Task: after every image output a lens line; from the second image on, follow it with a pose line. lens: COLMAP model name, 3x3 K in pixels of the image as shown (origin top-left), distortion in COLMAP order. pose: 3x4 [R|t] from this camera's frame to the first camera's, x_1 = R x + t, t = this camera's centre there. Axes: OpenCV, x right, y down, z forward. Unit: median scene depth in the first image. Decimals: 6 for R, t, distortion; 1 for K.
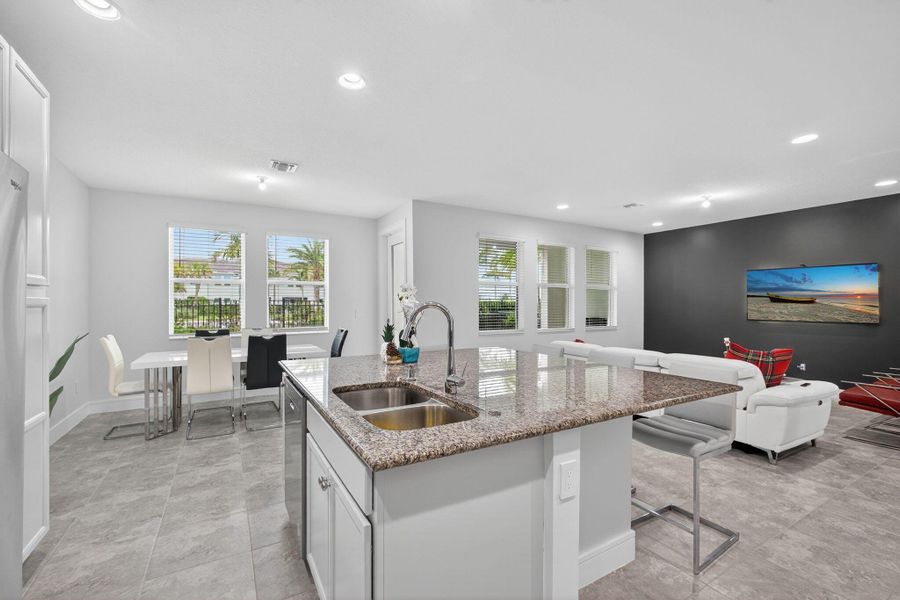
lens RADIAL K [[386.9, 0, 448.9], [0, 386.9, 304.4], [0, 0, 1]] dist [0.001472, 0.000983]
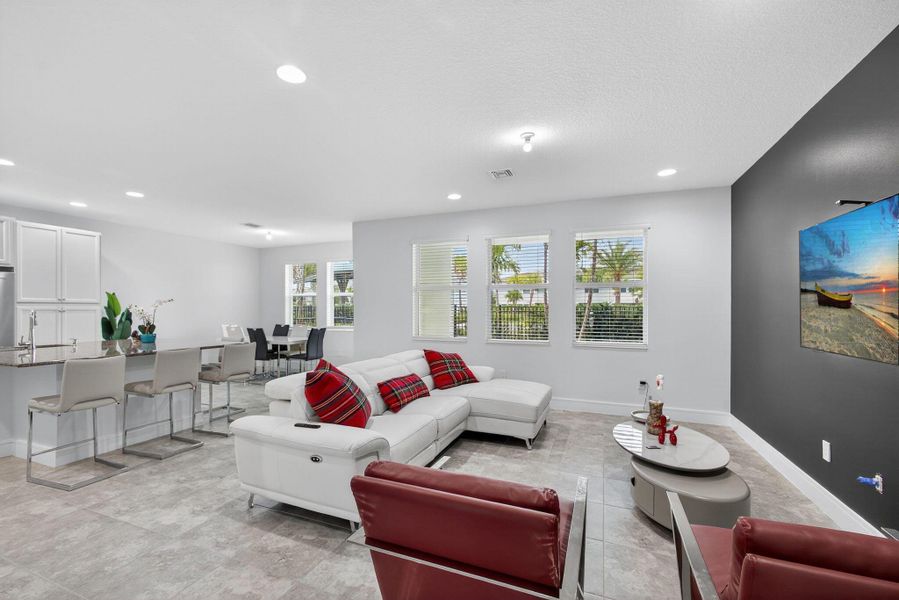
lens RADIAL K [[330.0, 0, 327.1], [0, 330.0, 308.3], [0, 0, 1]] dist [0.001115, 0.009127]
pose [[0.594934, -0.000166, -0.803774, 1.019863], [0.002643, 0.999995, 0.001749, -0.007530], [0.803770, -0.003165, 0.594932, 0.483703]]
